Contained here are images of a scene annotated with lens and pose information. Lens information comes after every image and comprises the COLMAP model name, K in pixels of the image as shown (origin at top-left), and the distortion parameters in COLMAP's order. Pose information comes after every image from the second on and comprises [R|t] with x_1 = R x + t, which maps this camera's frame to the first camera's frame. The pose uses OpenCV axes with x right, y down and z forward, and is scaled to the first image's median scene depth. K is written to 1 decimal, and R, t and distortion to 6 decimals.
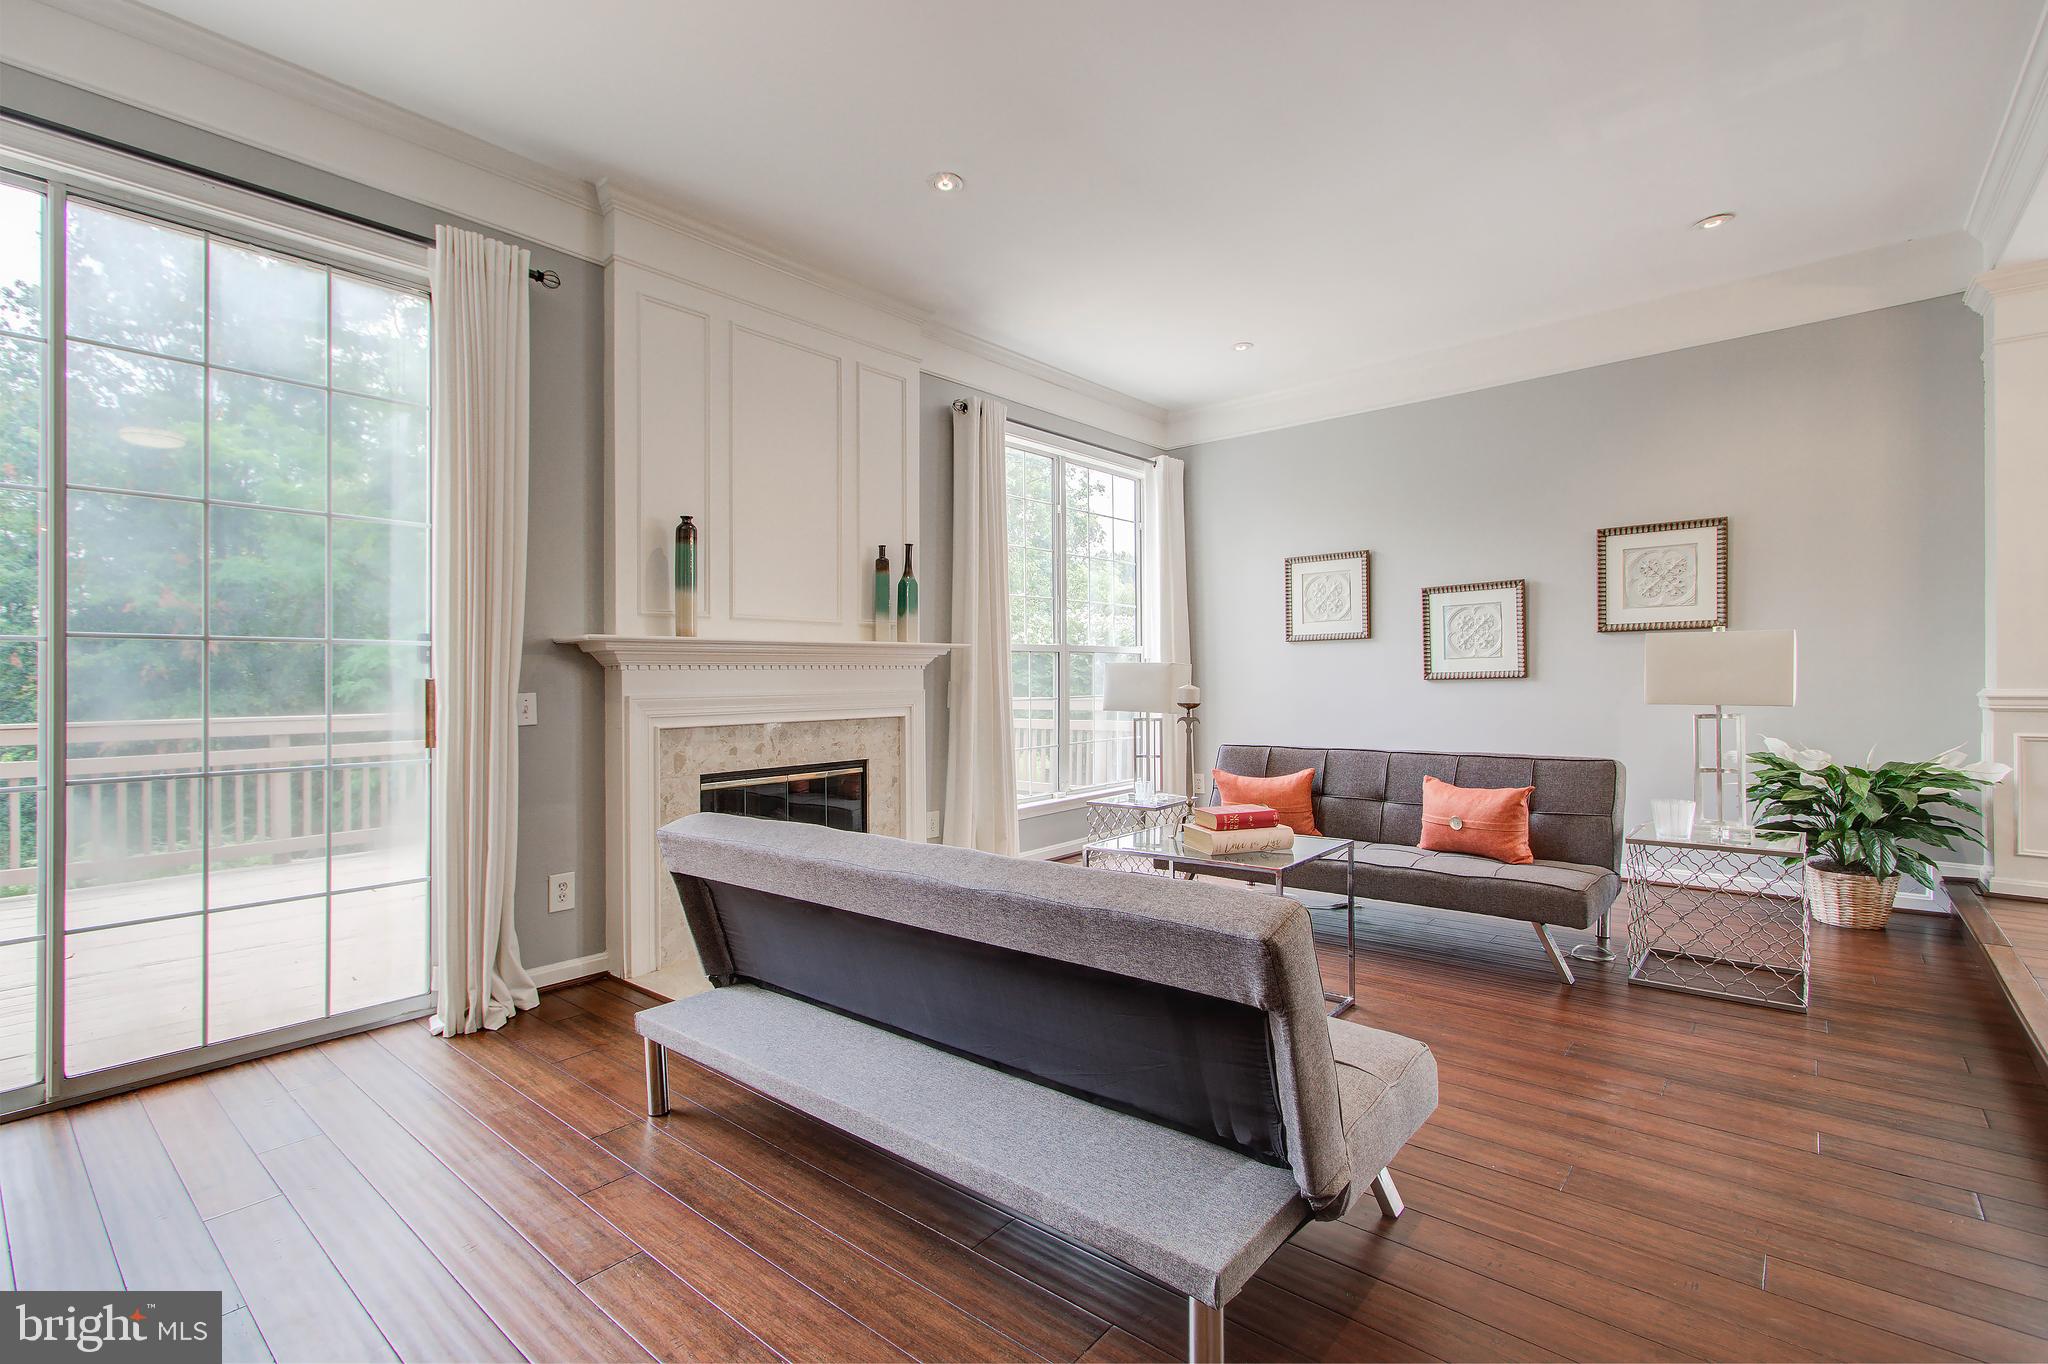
lens RADIAL K [[937.1, 0, 1034.9], [0, 937.1, 671.0], [0, 0, 1]] dist [0.001924, 0.002424]
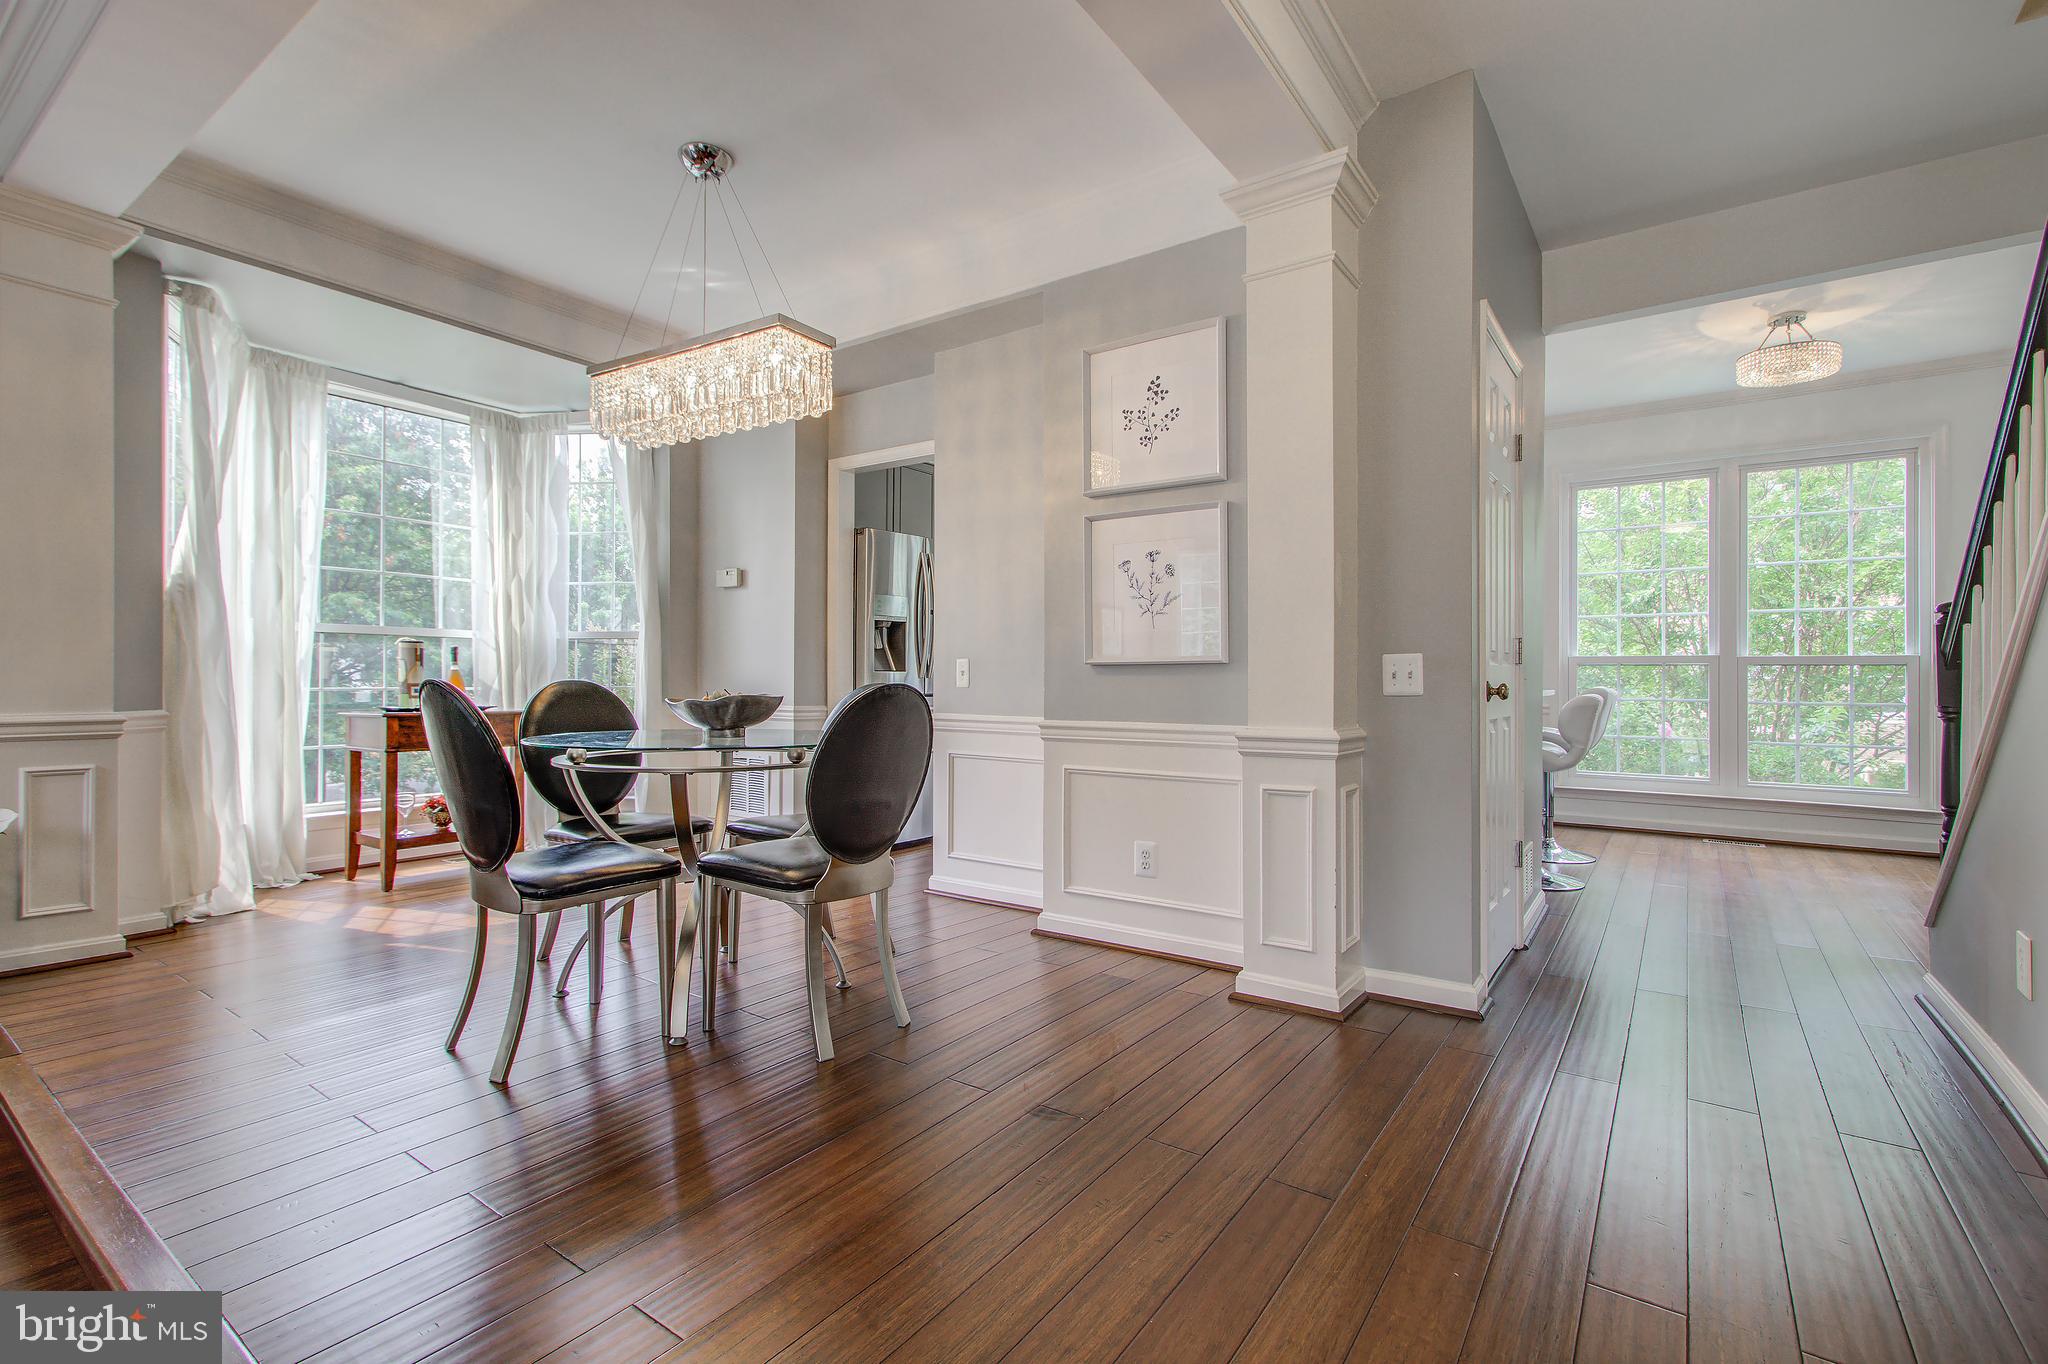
lens RADIAL K [[937.1, 0, 985.6], [0, 937.1, 686.3], [0, 0, 1]] dist [0.001924, 0.002424]
pose [[-0.053886, 0.006717, 0.998525, 0.160306], [-0.012182, 0.999899, -0.007384, -0.006955], [-0.998473, -0.012562, -0.053798, 0.184609]]
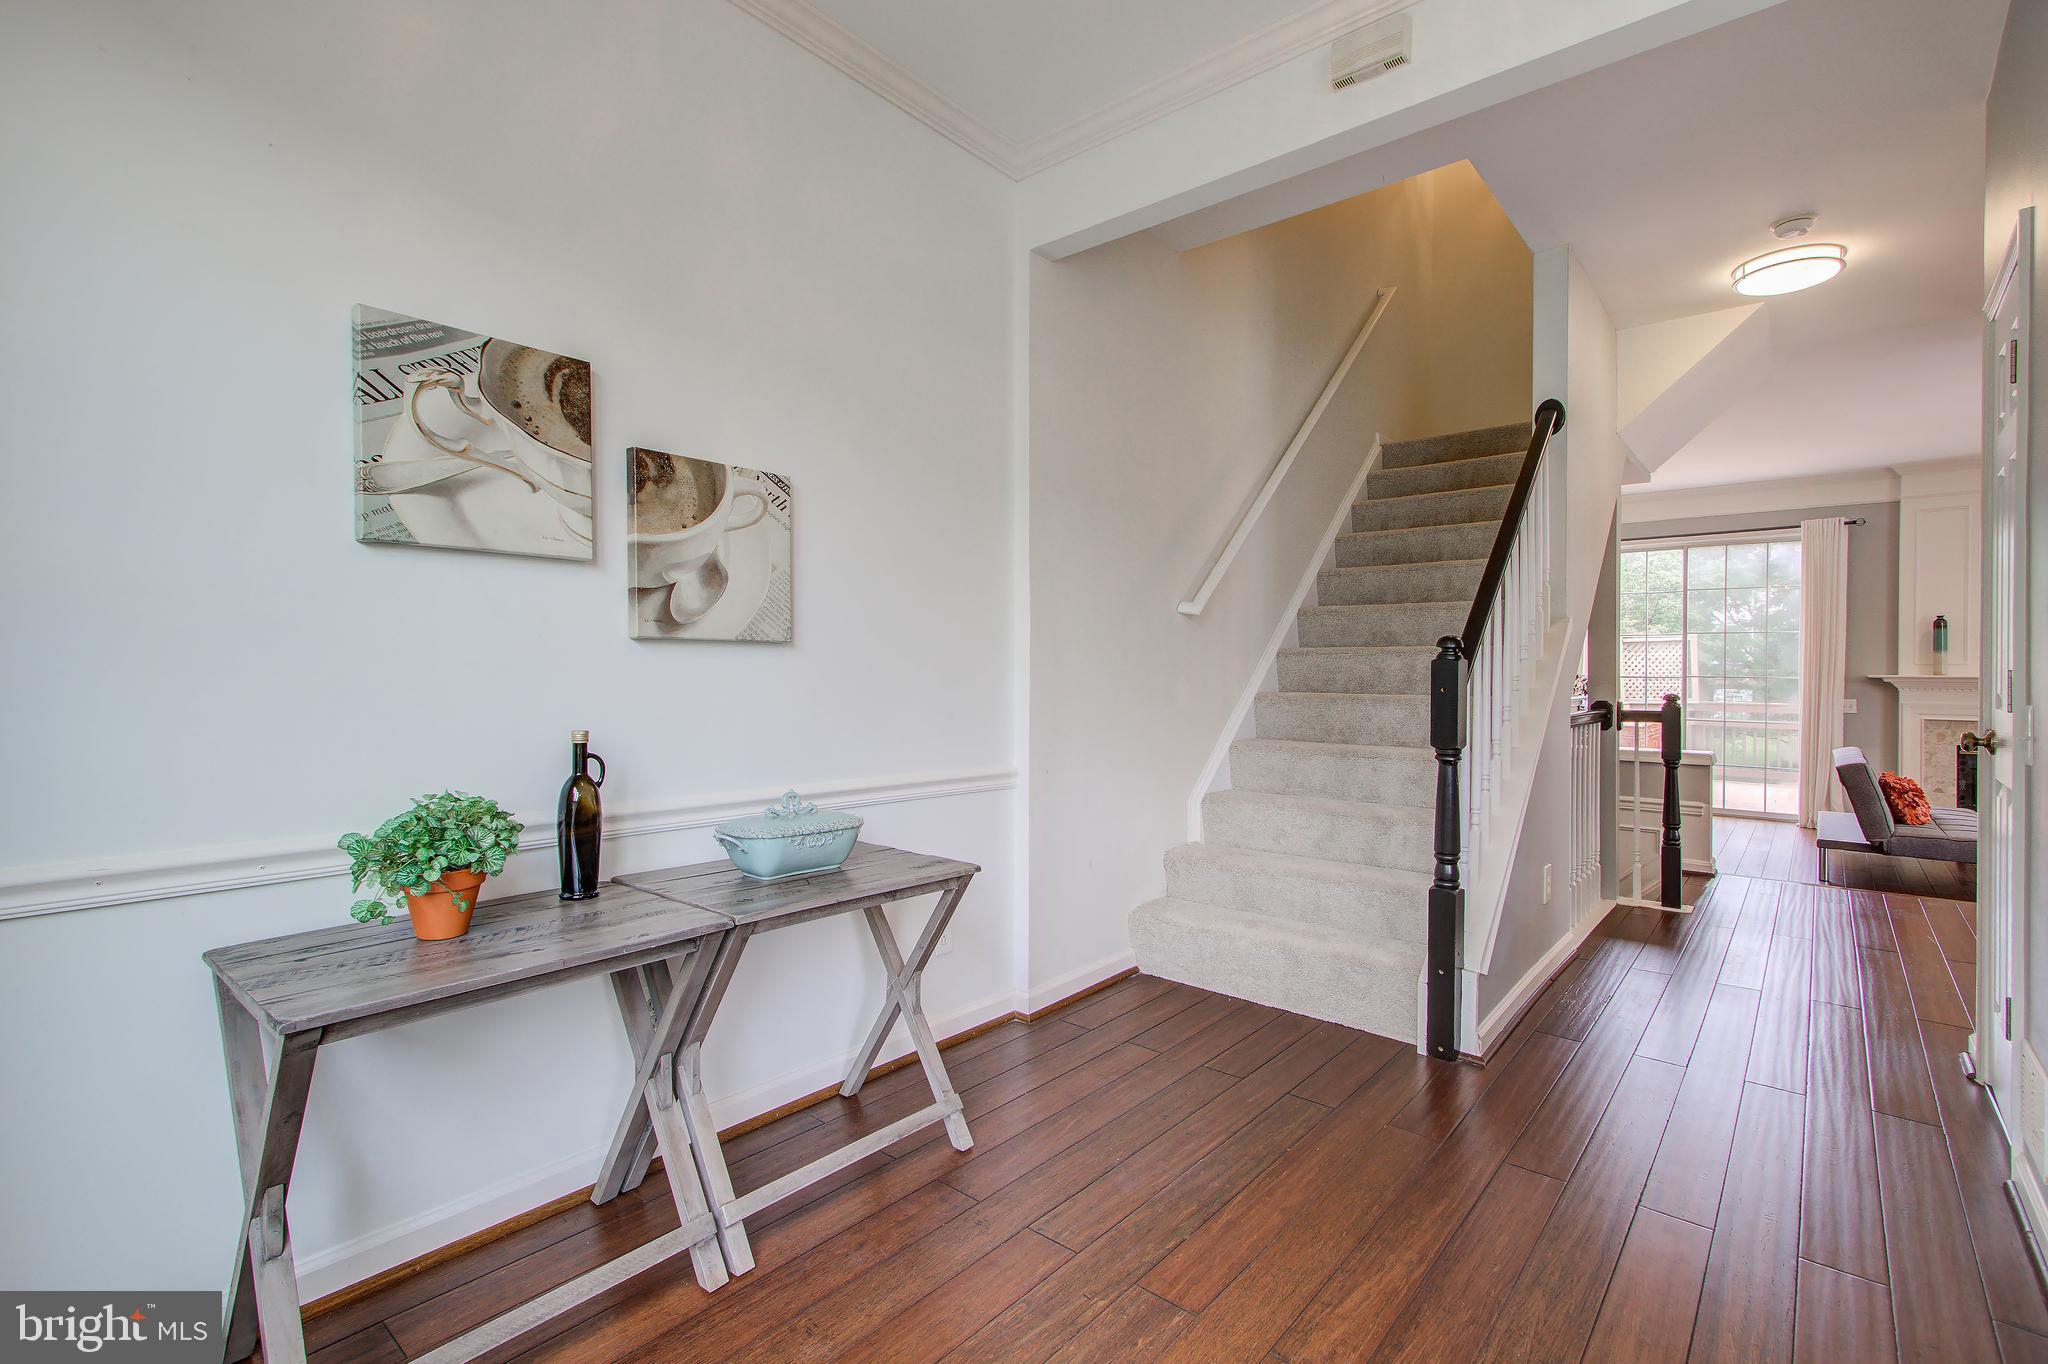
lens RADIAL K [[937.1, 0, 1005.4], [0, 937.1, 680.9], [0, 0, 1]] dist [0.001924, 0.002424]
pose [[-0.027414, 0.029406, -0.999192, 1.386824], [0.000789, 0.999568, 0.029395, -0.069561], [0.999624, 0.000018, -0.027425, -0.777734]]
